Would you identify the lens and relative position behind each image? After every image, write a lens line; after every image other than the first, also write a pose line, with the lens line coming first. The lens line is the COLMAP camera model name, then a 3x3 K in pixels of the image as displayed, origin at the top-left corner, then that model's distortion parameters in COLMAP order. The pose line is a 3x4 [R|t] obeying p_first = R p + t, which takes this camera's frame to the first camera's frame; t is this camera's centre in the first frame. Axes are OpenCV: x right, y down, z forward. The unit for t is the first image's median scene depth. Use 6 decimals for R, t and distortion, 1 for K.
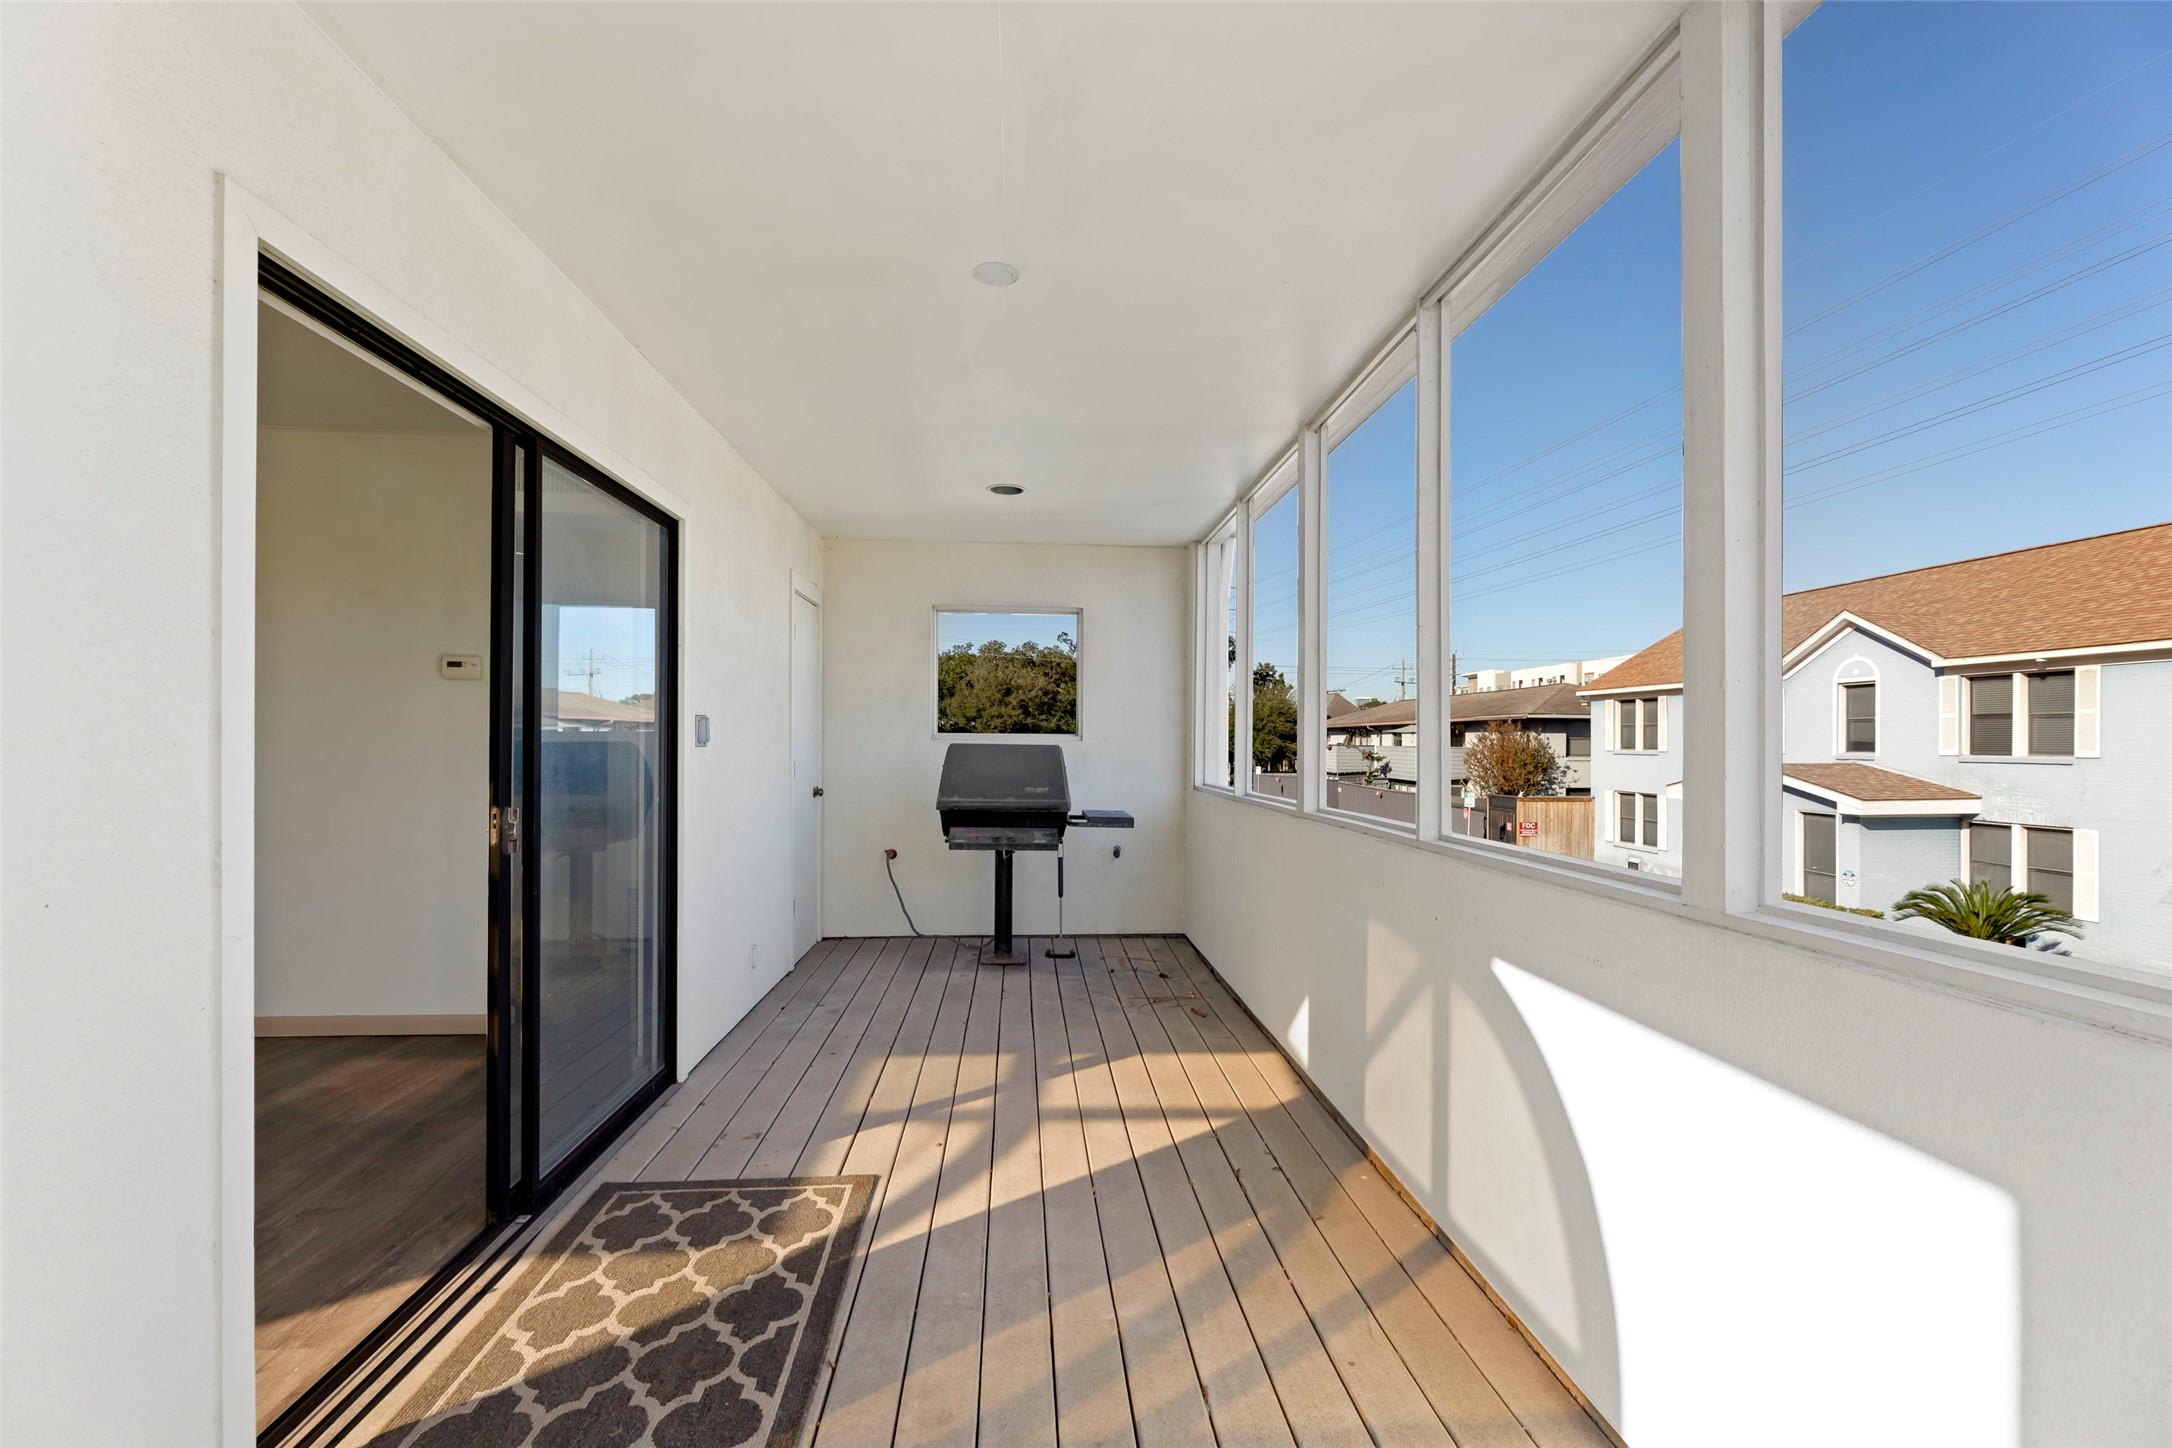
lens RADIAL K [[882.2, 0, 1077.7], [0, 882.2, 732.7], [0, 0, 1]] dist [0.000860, 0.000182]
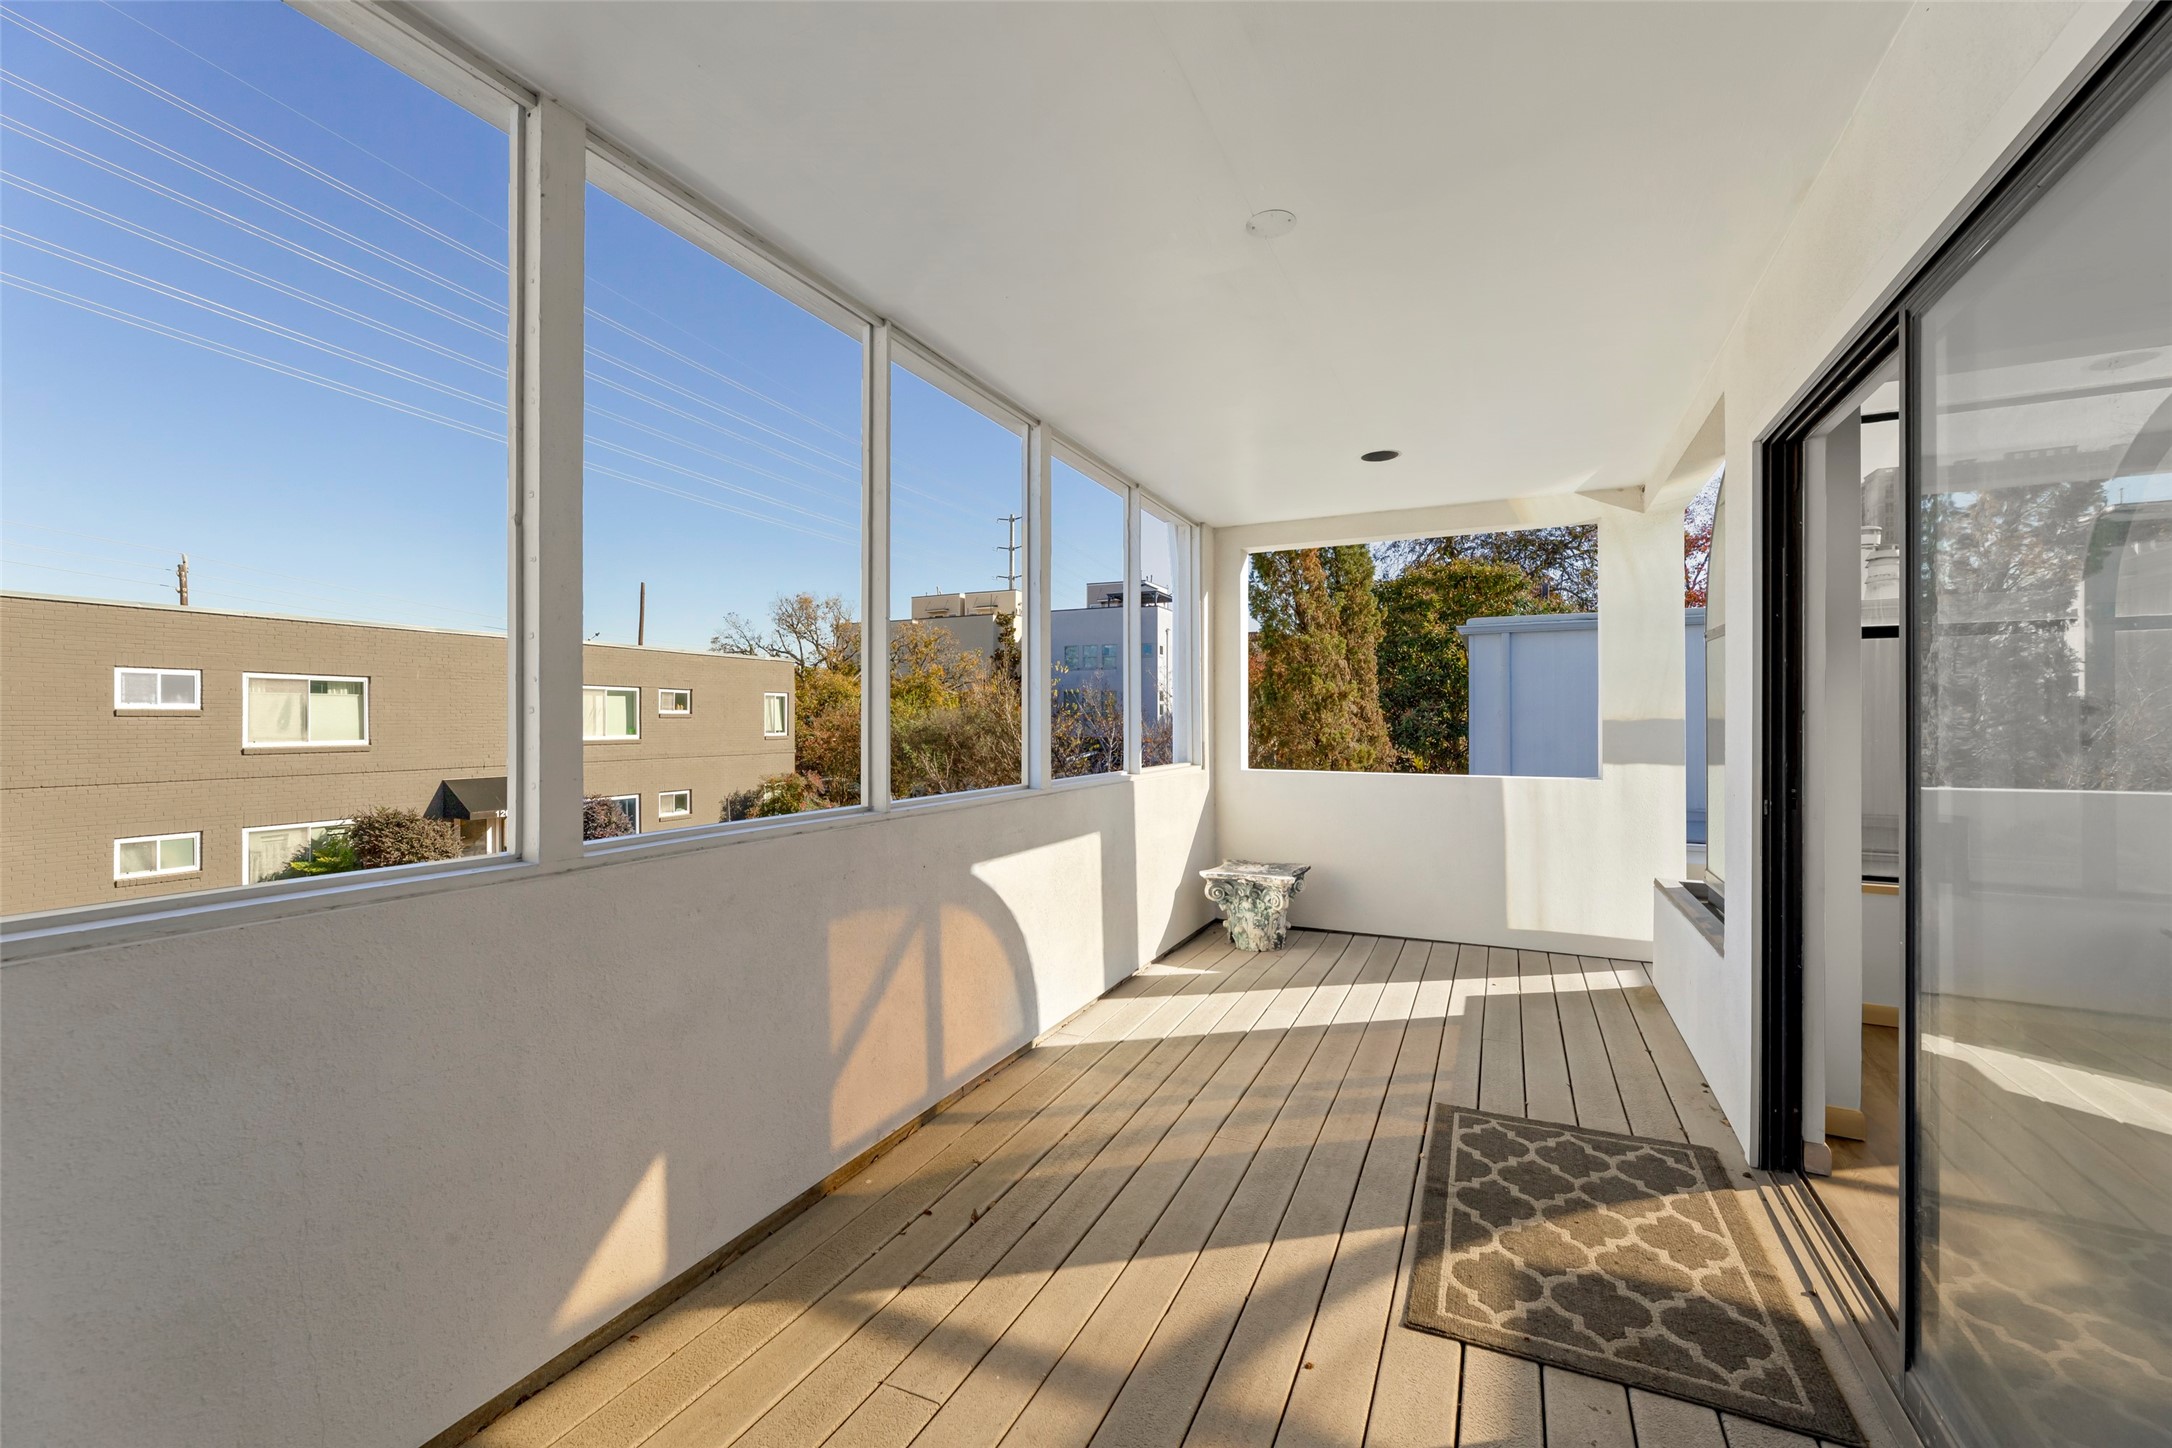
lens RADIAL K [[882.2, 0, 1075.1], [0, 882.2, 724.8], [0, 0, 1]] dist [0.000860, 0.000182]
pose [[-0.865830, -0.008490, 0.500266, -0.414444], [-0.010621, 0.999943, -0.001412, 0.011602], [-0.500225, -0.006536, -0.865871, 2.088972]]
